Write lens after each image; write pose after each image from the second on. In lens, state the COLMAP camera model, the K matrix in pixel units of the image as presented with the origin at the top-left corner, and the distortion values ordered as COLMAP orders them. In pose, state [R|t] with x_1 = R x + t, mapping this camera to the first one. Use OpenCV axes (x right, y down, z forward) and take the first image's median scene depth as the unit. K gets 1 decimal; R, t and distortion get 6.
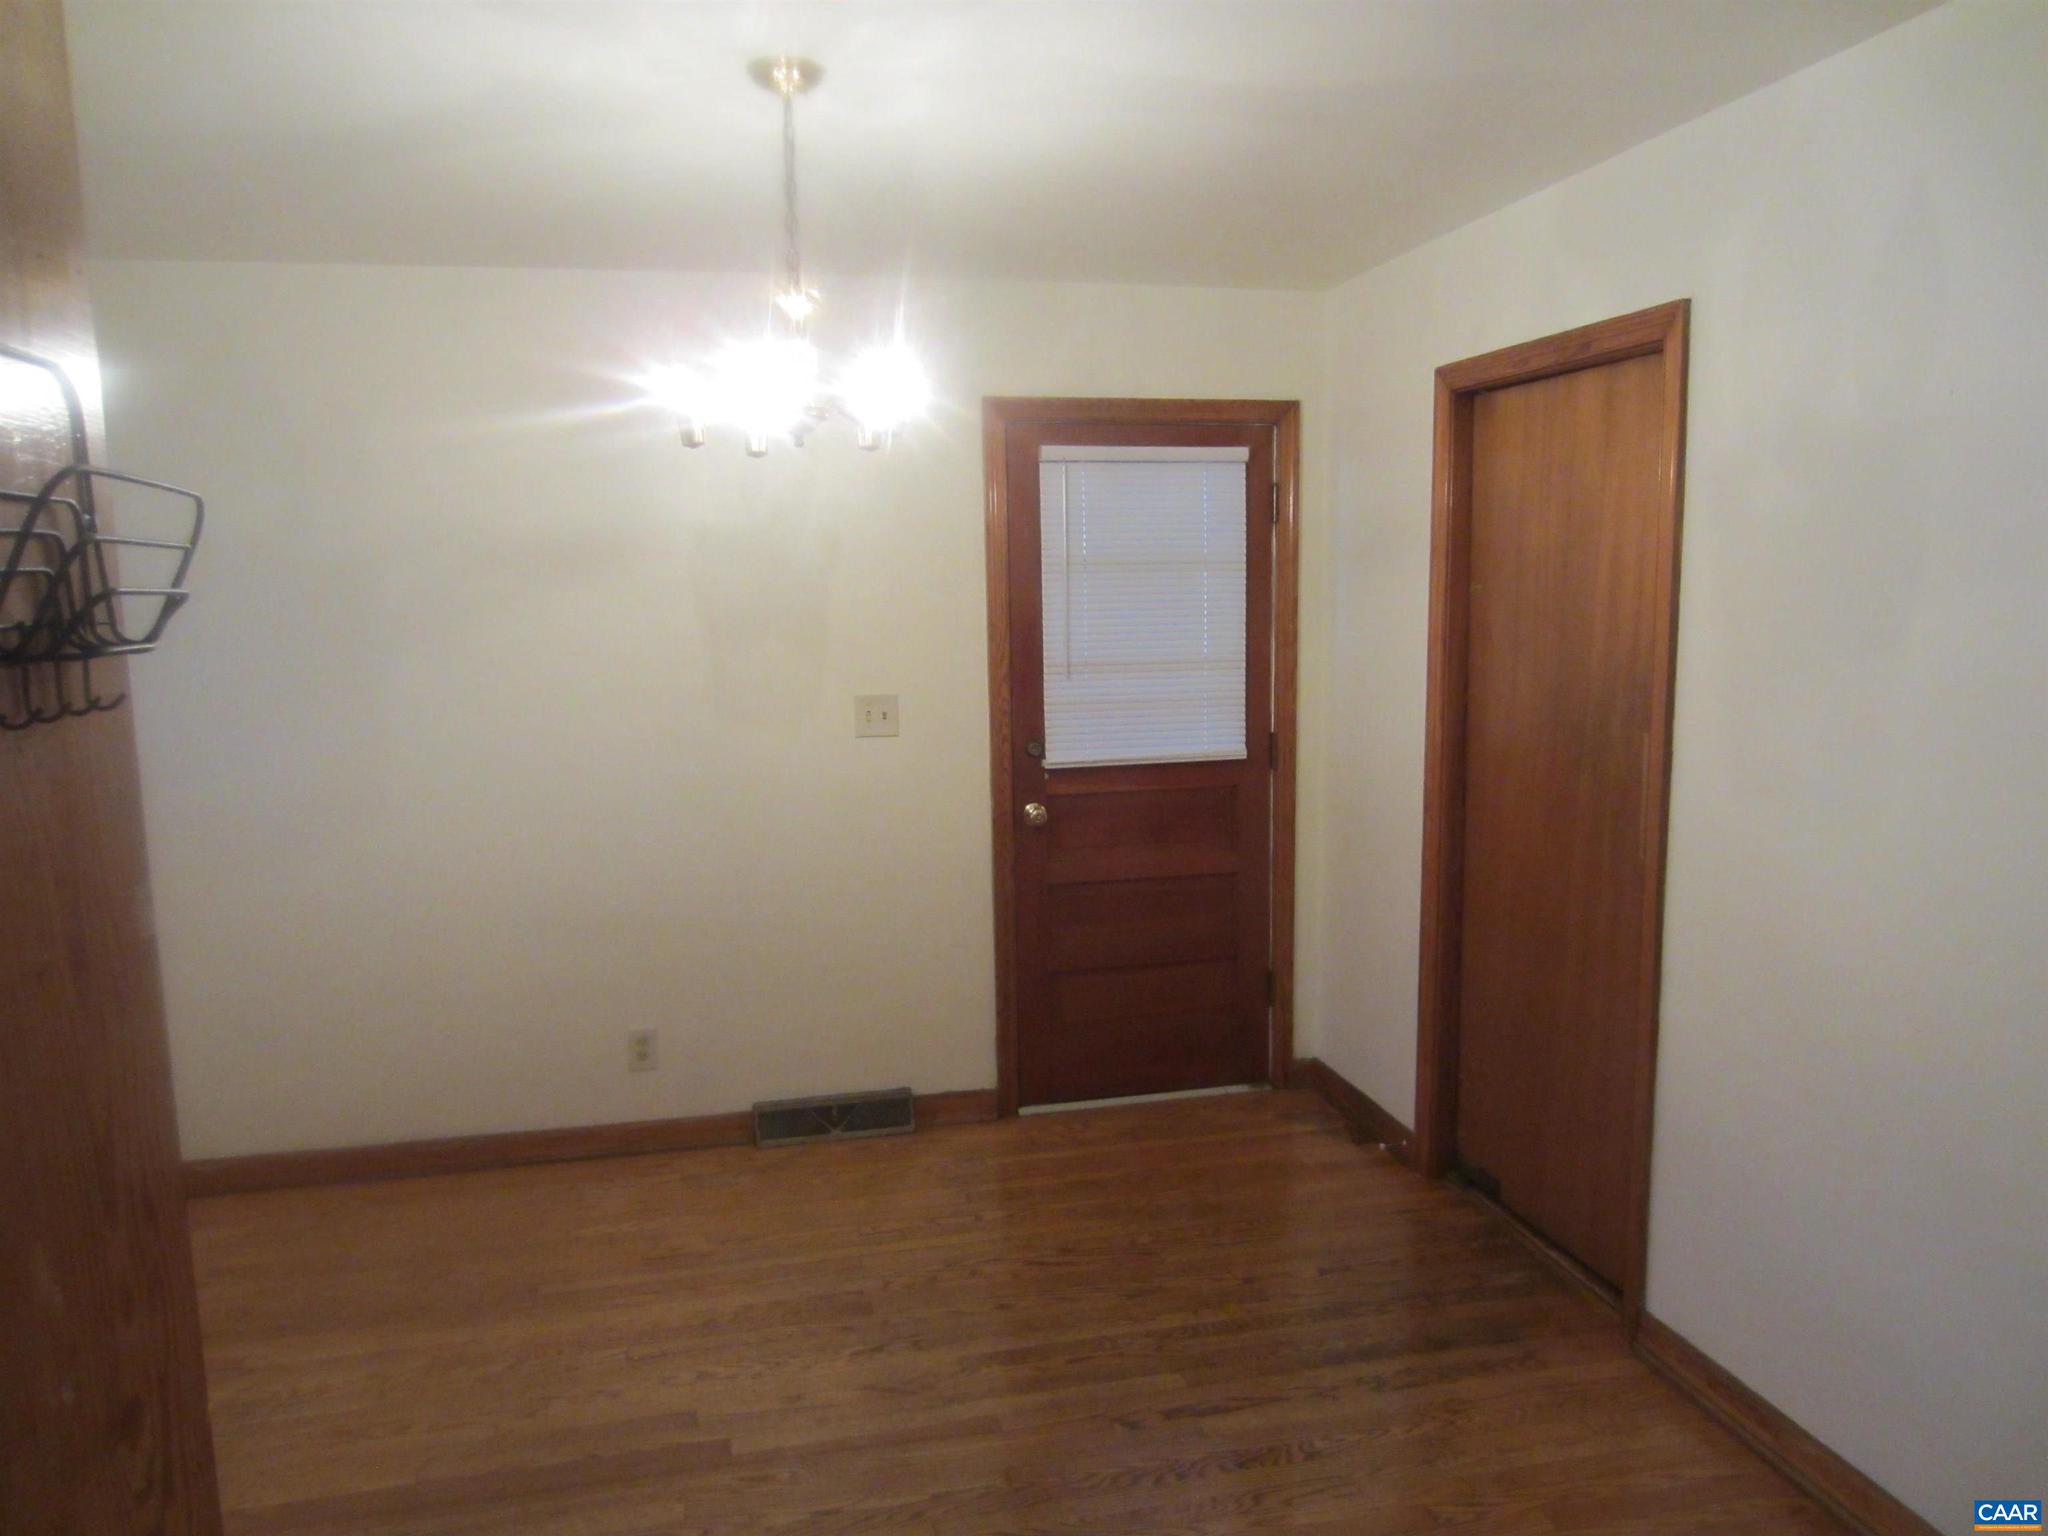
lens RADIAL K [[1443.1, 0, 1028.1], [0, 1443.1, 766.3], [0, 0, 1]] dist [-0.032315, -0.000070]
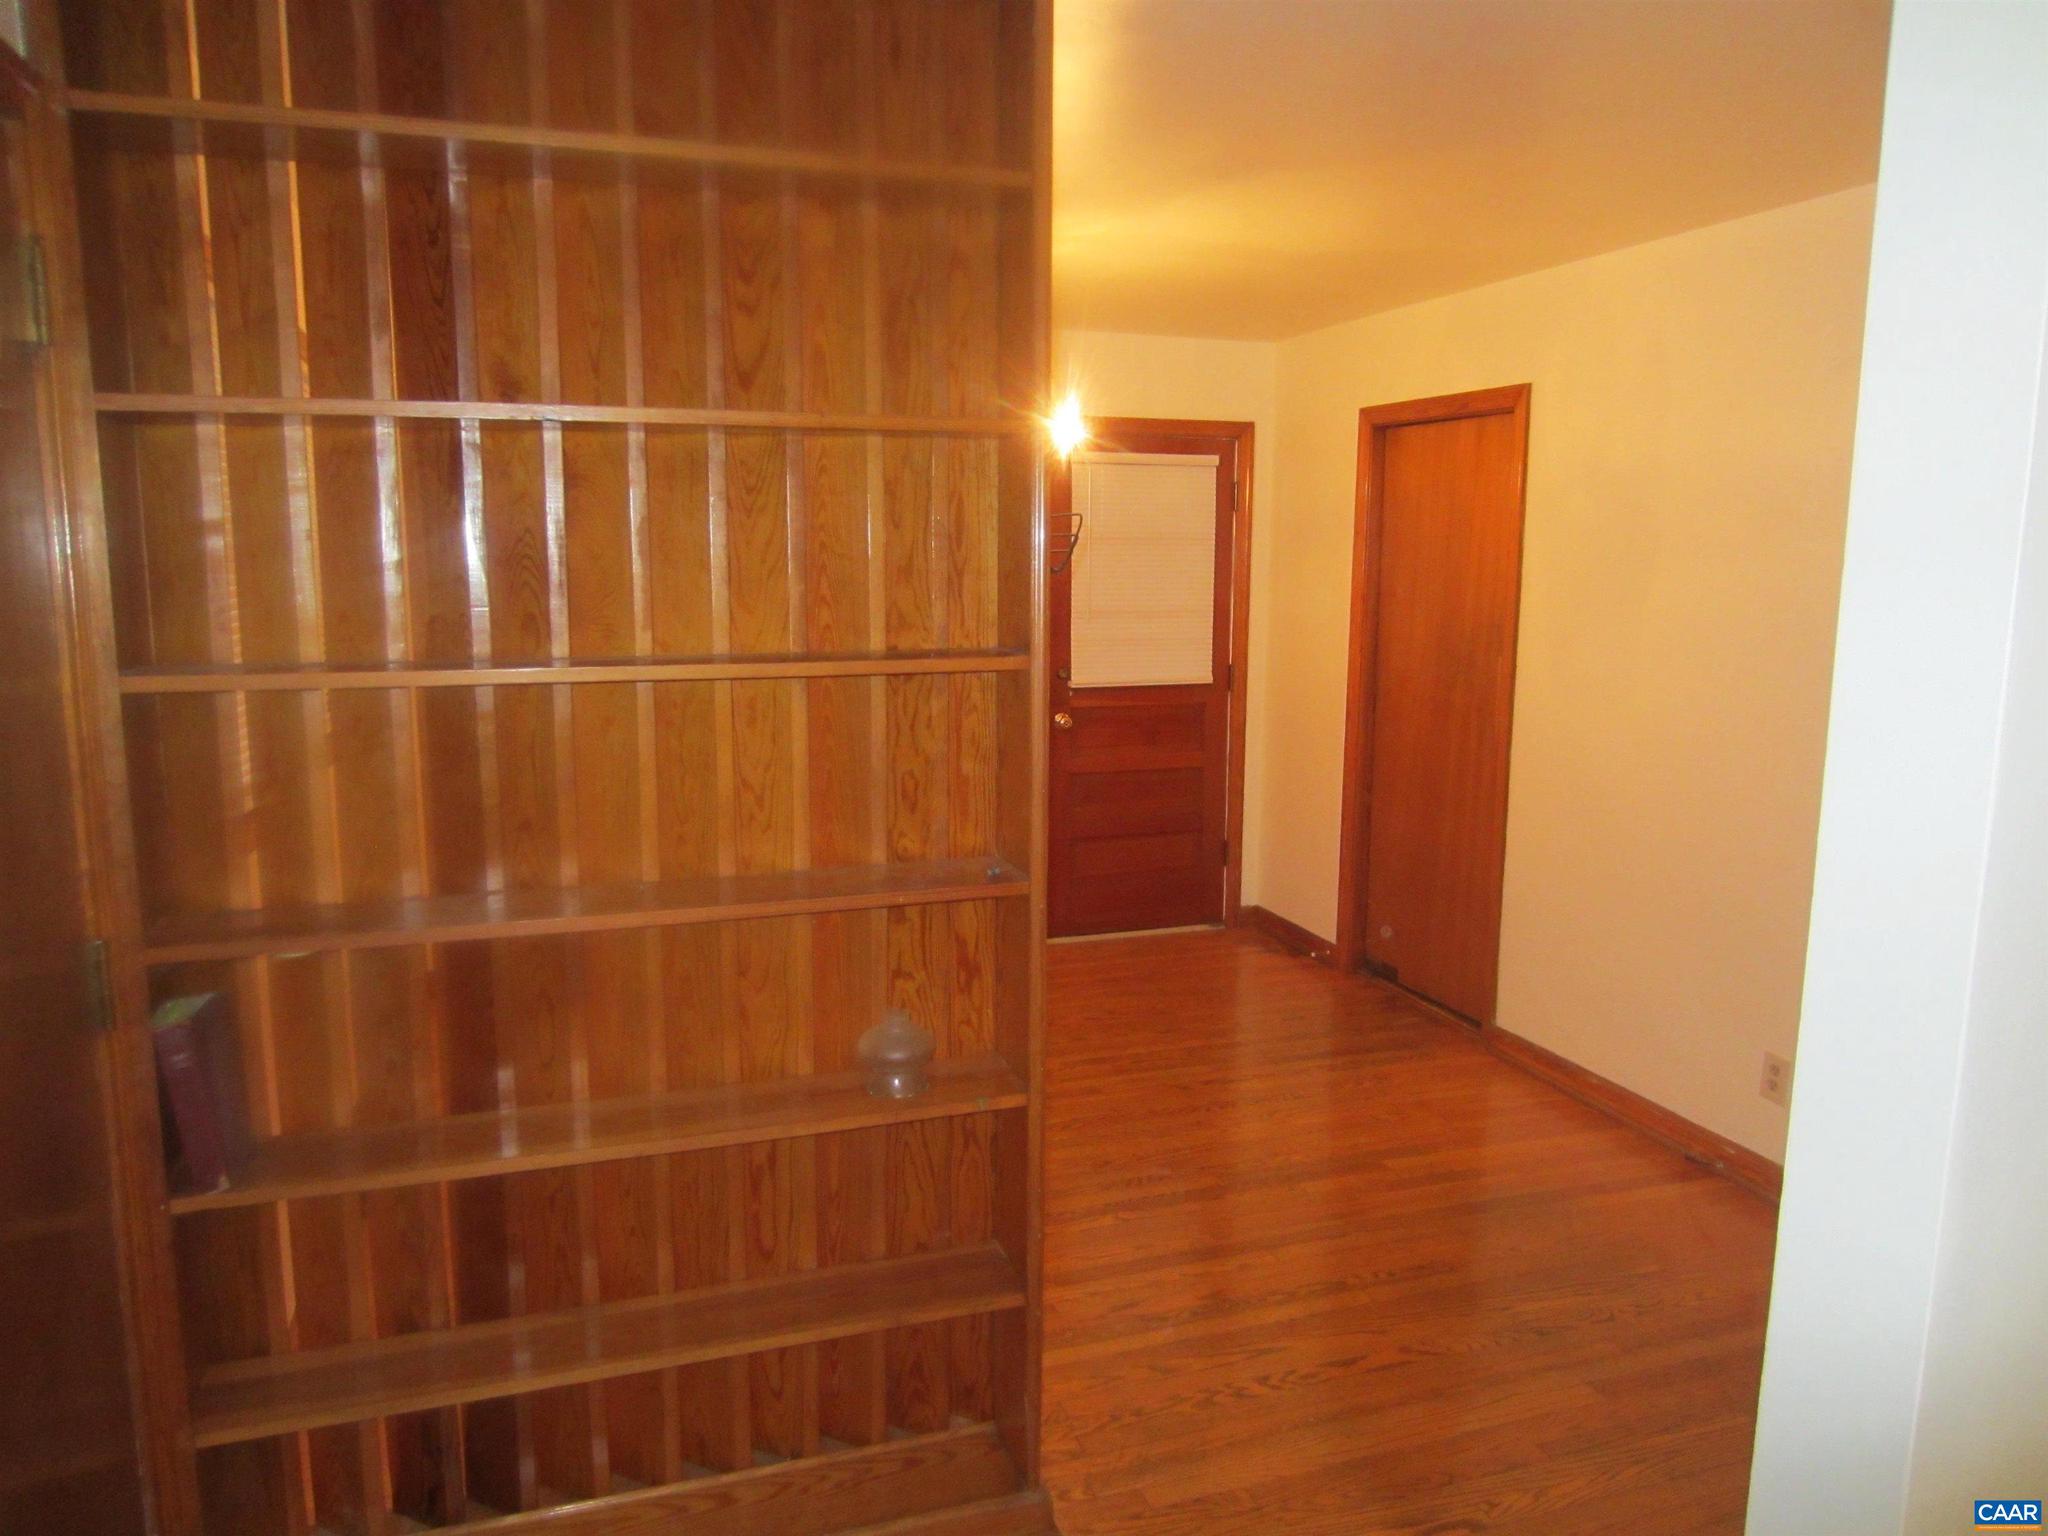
lens RADIAL K [[1443.1, 0, 1021.5], [0, 1443.1, 775.5], [0, 0, 1]] dist [-0.032315, -0.000070]
pose [[0.995000, 0.000198, 0.099871, -0.202339], [-0.003313, 0.999513, 0.031033, 0.049628], [-0.099816, -0.031209, 0.994516, -0.422851]]
